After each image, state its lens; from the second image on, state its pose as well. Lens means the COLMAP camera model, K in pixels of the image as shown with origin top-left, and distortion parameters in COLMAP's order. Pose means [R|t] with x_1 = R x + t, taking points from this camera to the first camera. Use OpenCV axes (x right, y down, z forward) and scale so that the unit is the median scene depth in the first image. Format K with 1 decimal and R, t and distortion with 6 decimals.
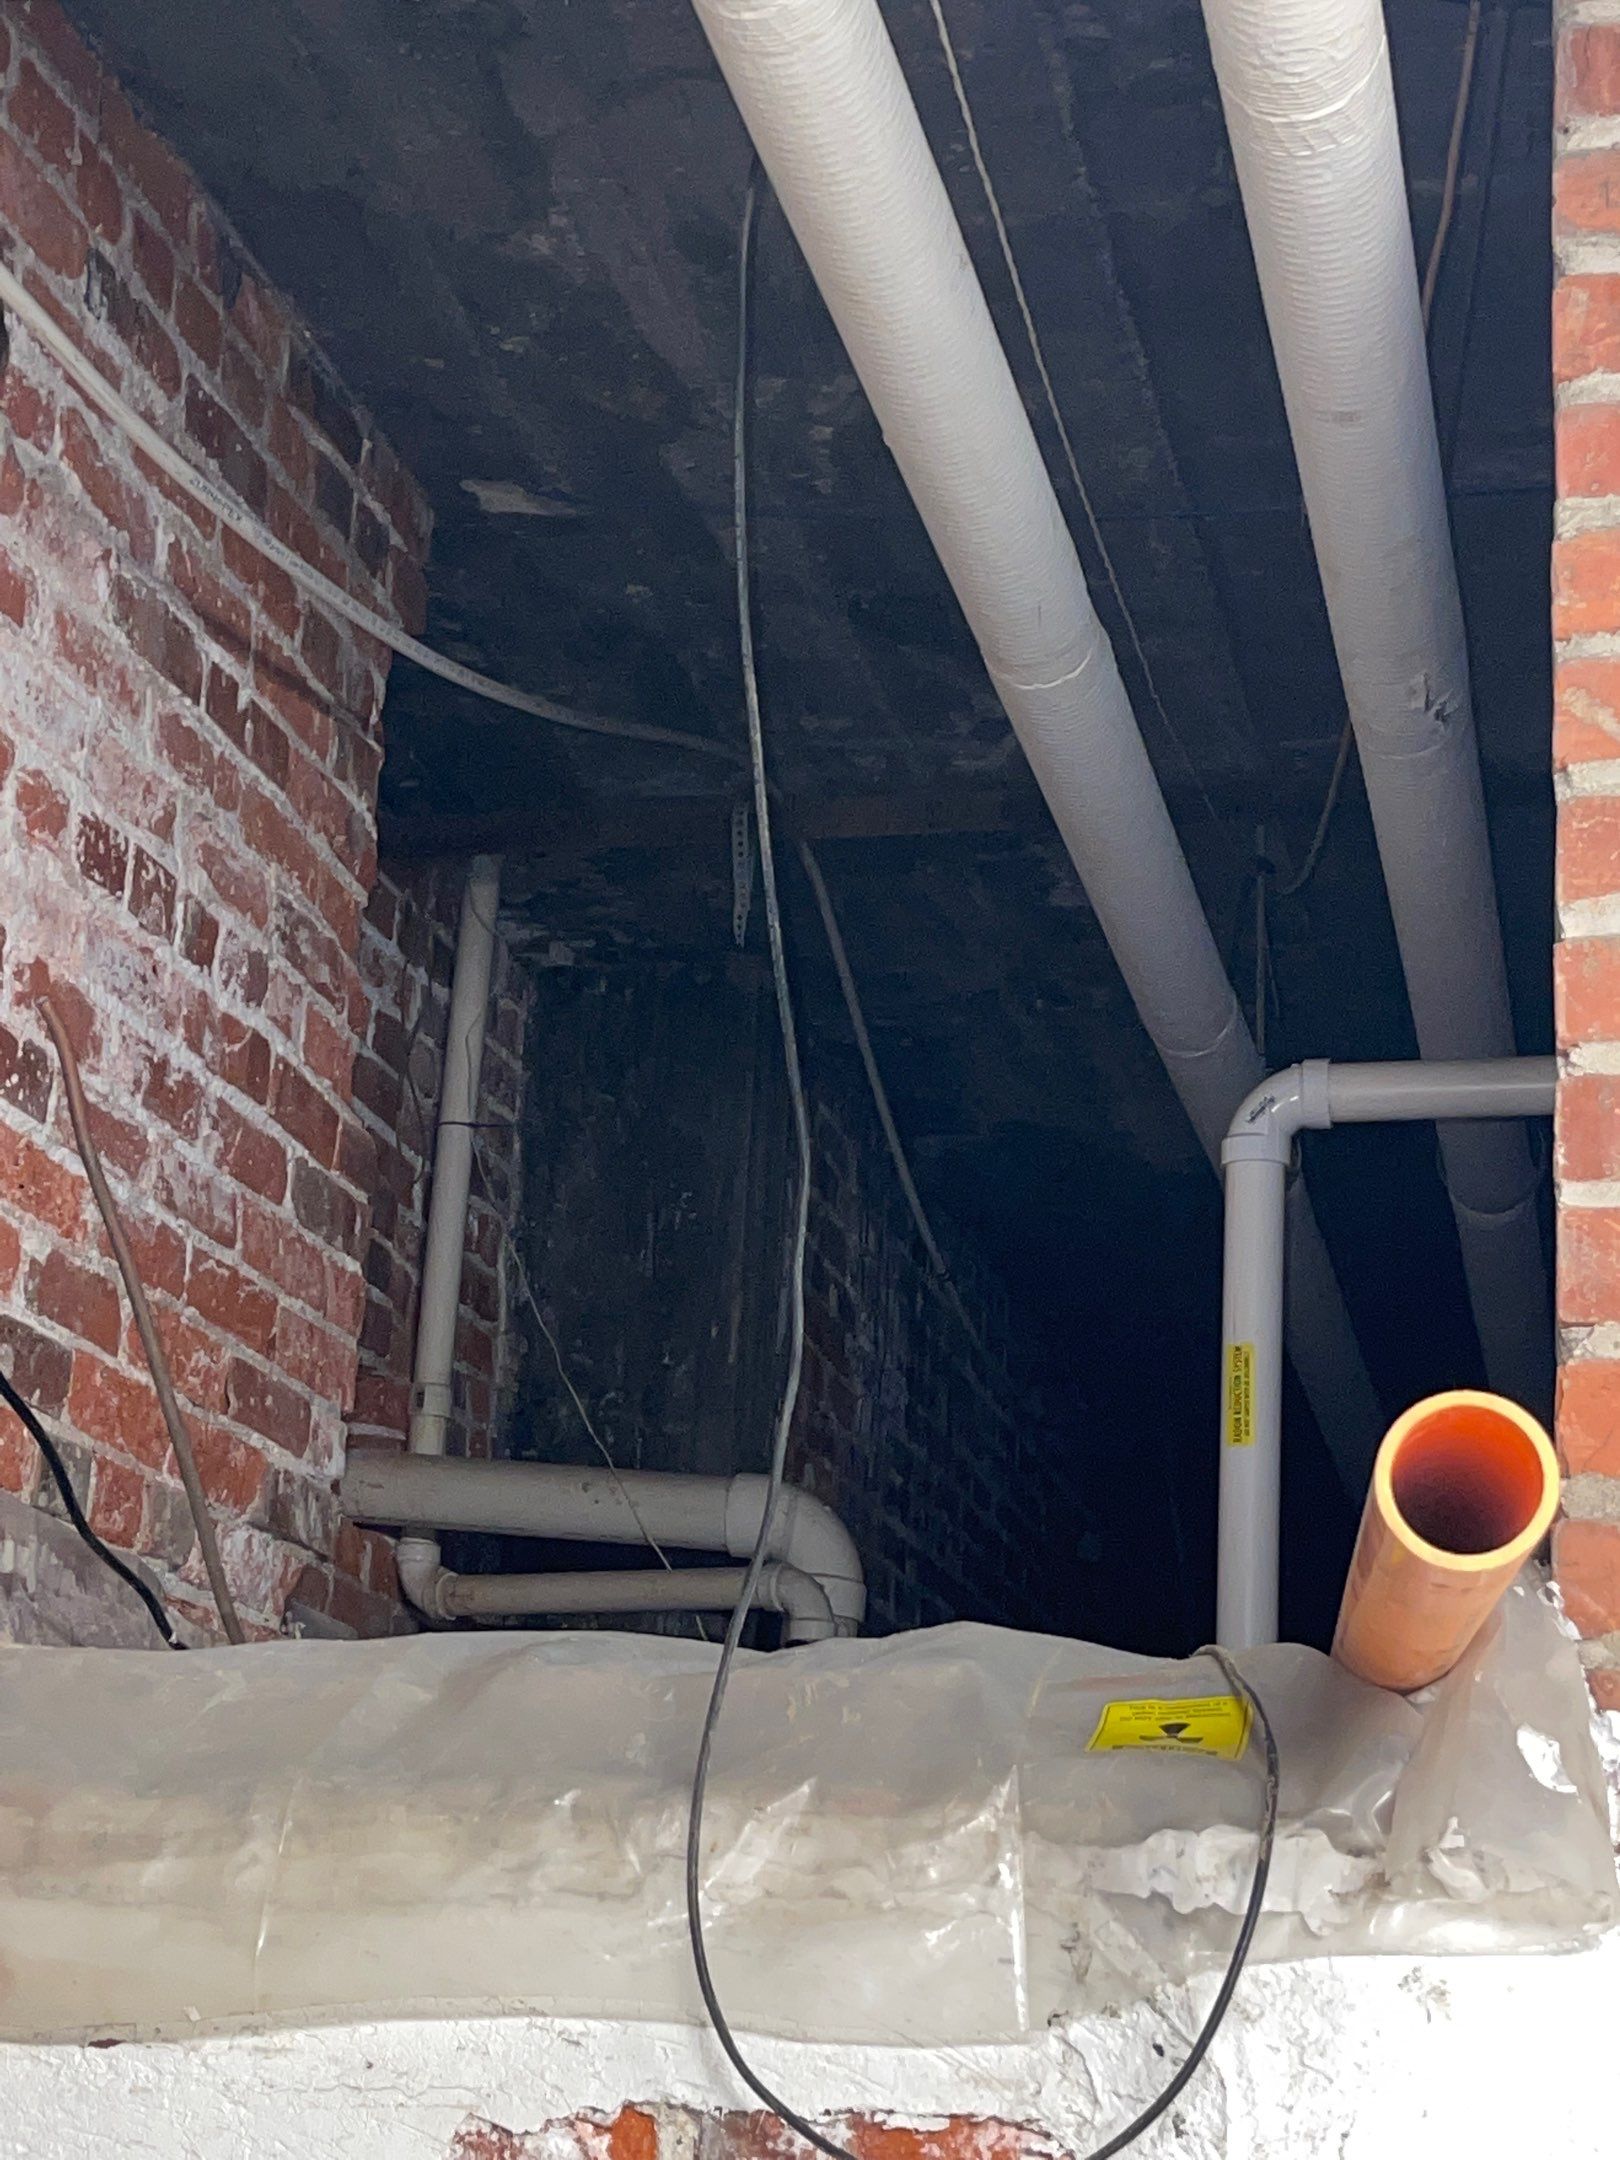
lens RADIAL K [[3627.7, 0, 810.0], [0, 3627.7, 1080.0], [0, 0, 1]] dist [0.213193, -0.037549]
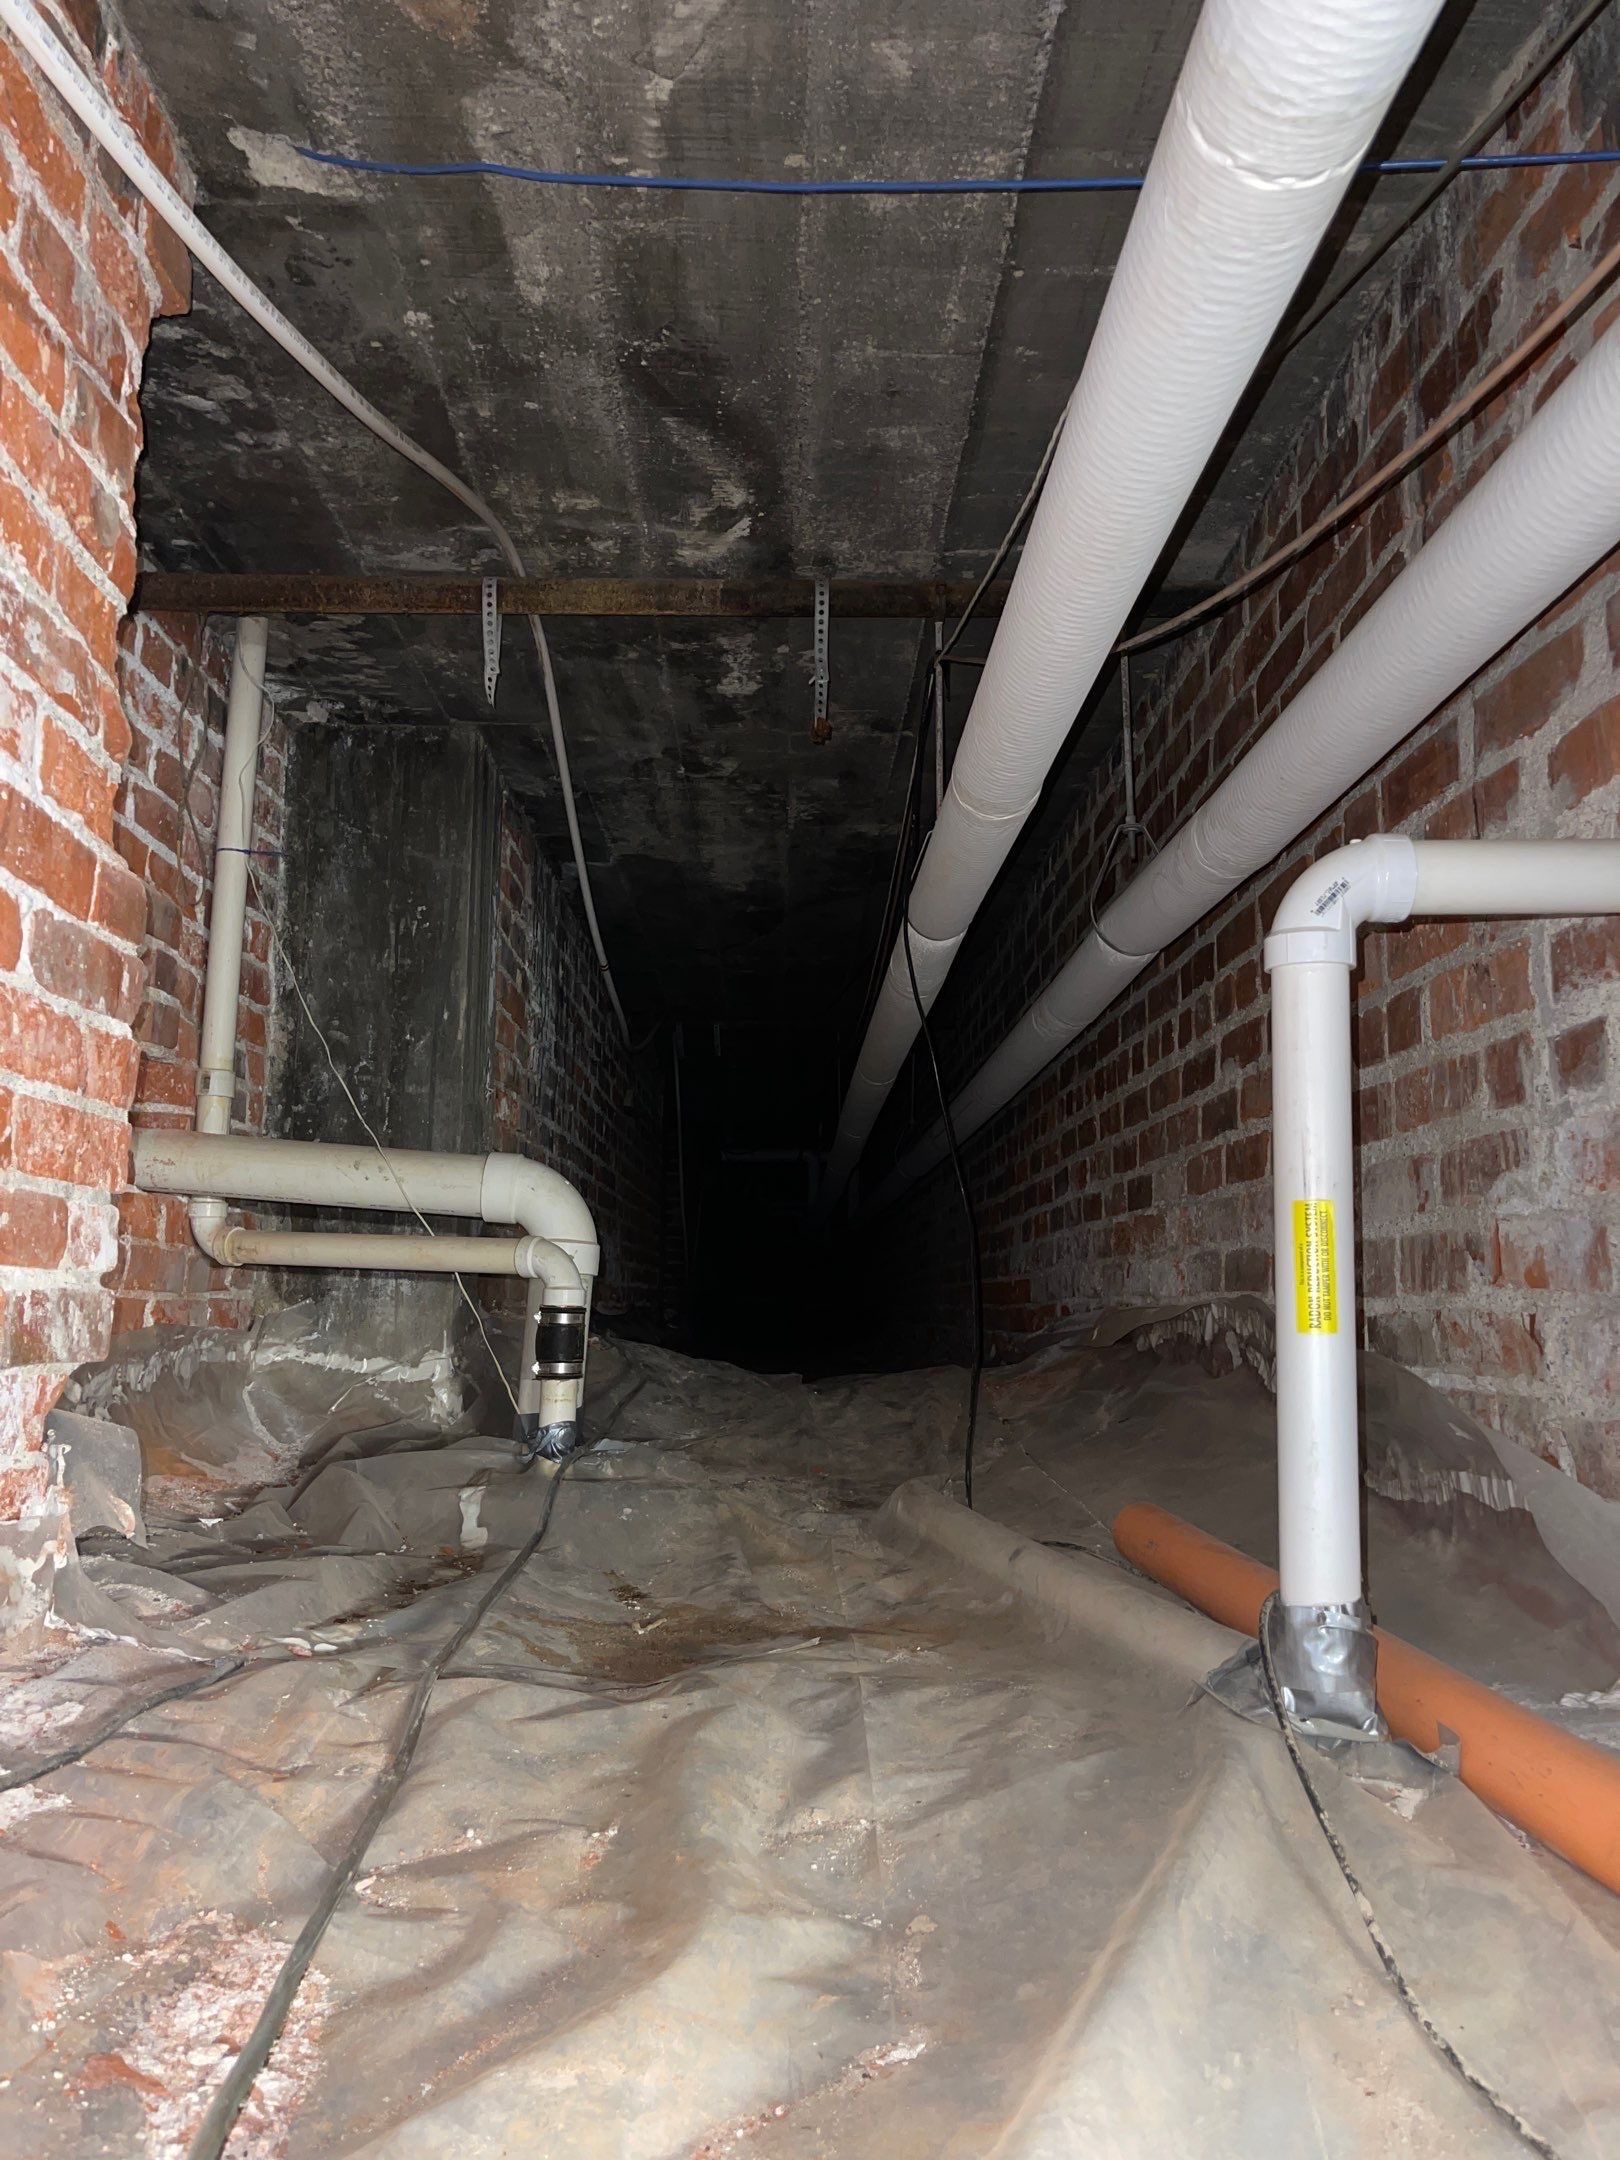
lens RADIAL K [[1652.3, 0, 810.0], [0, 1652.3, 1080.0], [0, 0, 1]] dist [0.052015, -0.041604]
pose [[0.971174, -0.005110, 0.238319, -0.046856], [-0.032042, 0.987899, 0.151755, -0.002471], [-0.236210, -0.155017, 0.959257, 0.450696]]
